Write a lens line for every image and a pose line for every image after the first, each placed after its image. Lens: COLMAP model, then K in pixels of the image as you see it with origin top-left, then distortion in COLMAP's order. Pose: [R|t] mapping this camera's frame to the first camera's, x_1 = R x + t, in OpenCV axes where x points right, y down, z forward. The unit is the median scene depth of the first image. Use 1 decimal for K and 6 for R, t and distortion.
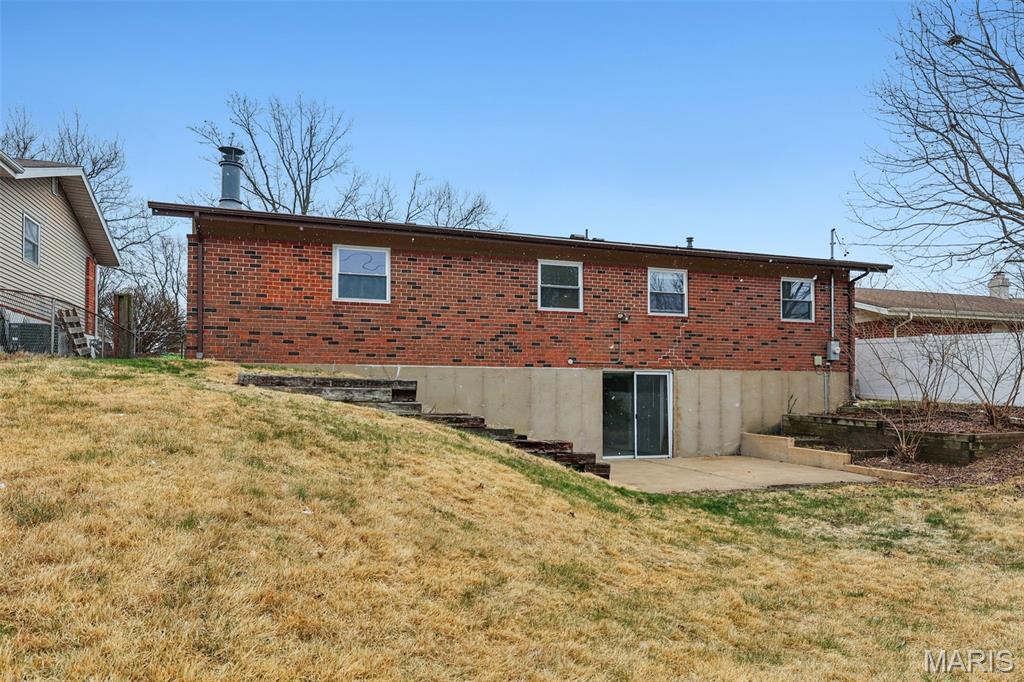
lens RADIAL K [[677.2, 0, 509.4], [0, 677.2, 381.4], [0, 0, 1]] dist [0.003869, 0.001507]
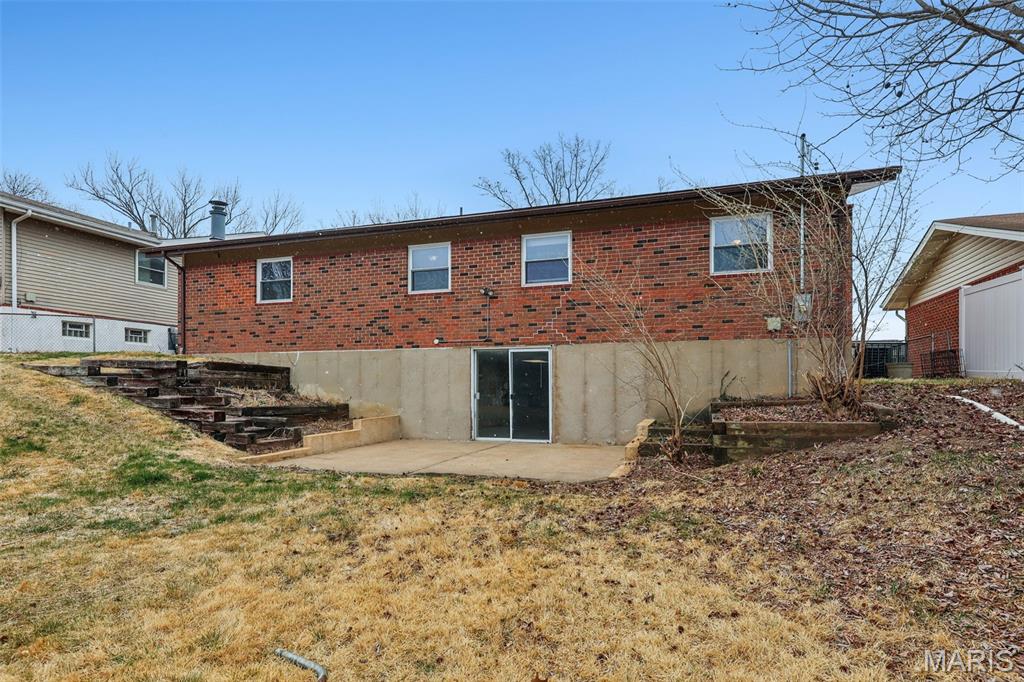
lens RADIAL K [[576.3, 0, 510.2], [0, 576.3, 392.6], [0, 0, 1]] dist [0.003033, 0.001111]
pose [[0.778965, 0.000675, -0.627067, 0.694114], [0.010968, 0.999832, 0.014702, 0.034545], [0.626972, -0.018330, 0.778826, 0.379970]]
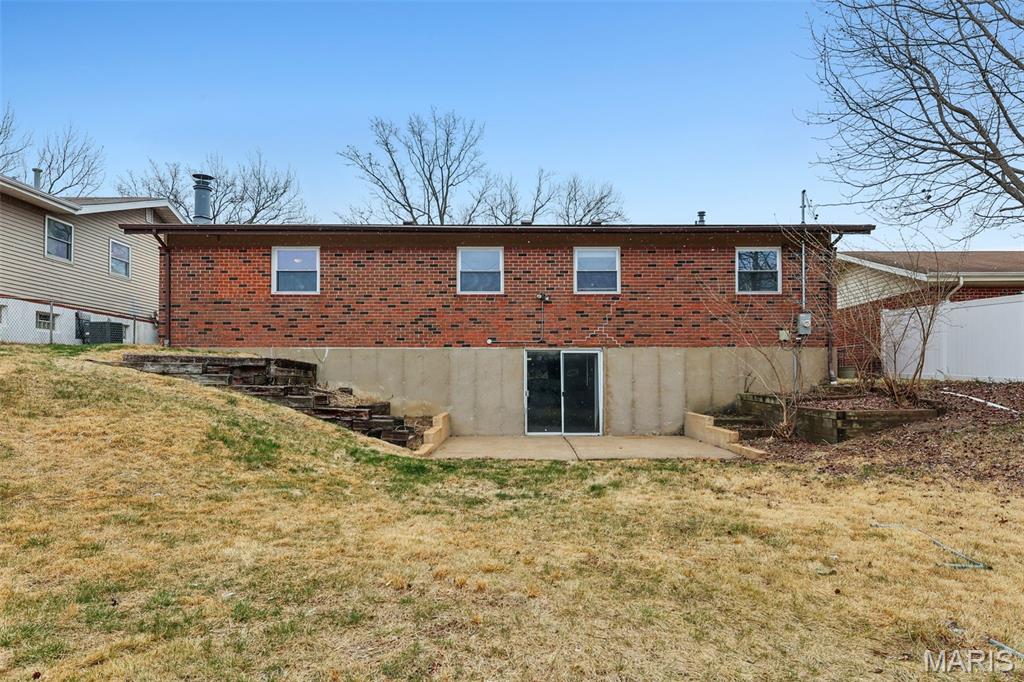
lens RADIAL K [[677.2, 0, 509.4], [0, 677.2, 381.4], [0, 0, 1]] dist [0.003869, 0.001507]
pose [[0.944678, -0.004906, -0.327961, 0.450564], [0.007707, 0.999944, 0.007241, 0.024853], [0.327908, -0.009369, 0.944663, 0.008716]]
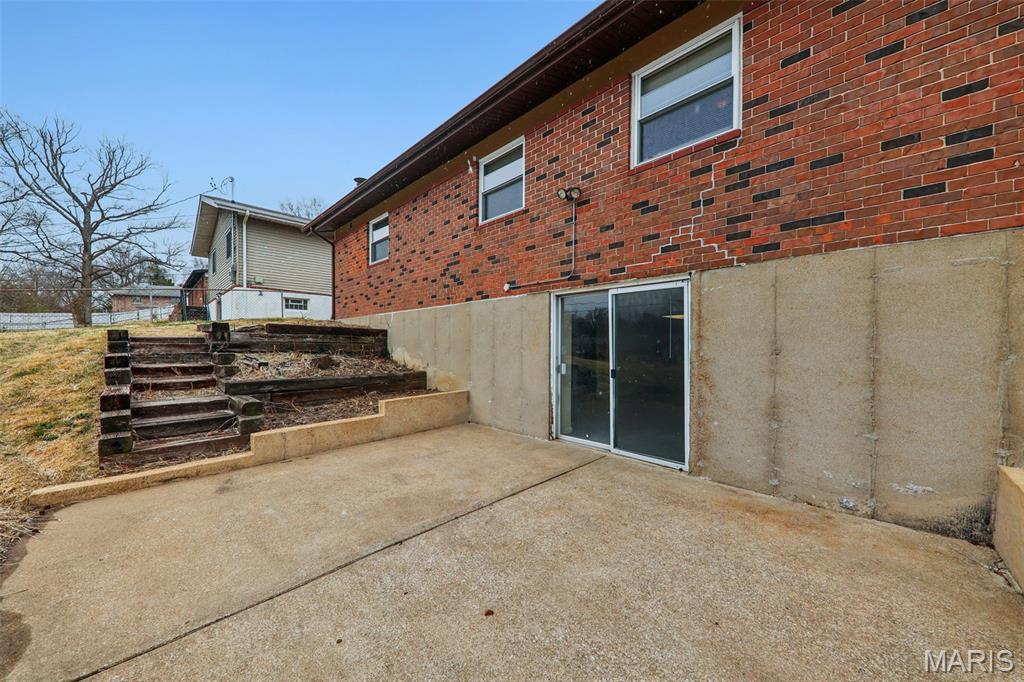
lens RADIAL K [[359.0, 0, 515.2], [0, 359.0, 350.3], [0, 0, 1]] dist [0.017774, -0.008871]
pose [[0.432773, 0.011701, -0.901427, 0.412521], [0.013575, 0.999718, 0.019494, 0.027205], [0.901401, -0.020673, 0.432492, 0.817249]]
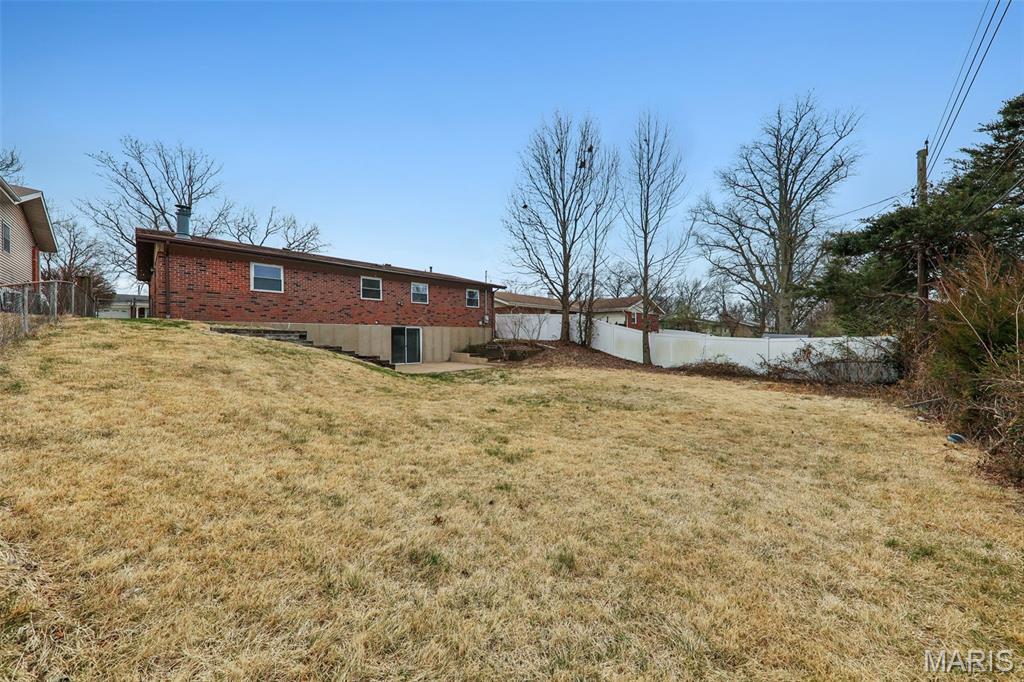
lens RADIAL K [[358.8, 0, 512.0], [0, 358.8, 341.0], [0, 0, 1]] dist [0.027034, -0.009018]
pose [[0.892542, -0.007430, 0.450903, -0.047281], [-0.007173, 0.999504, 0.030670, -0.006399], [-0.450907, -0.030609, 0.892046, -0.274306]]
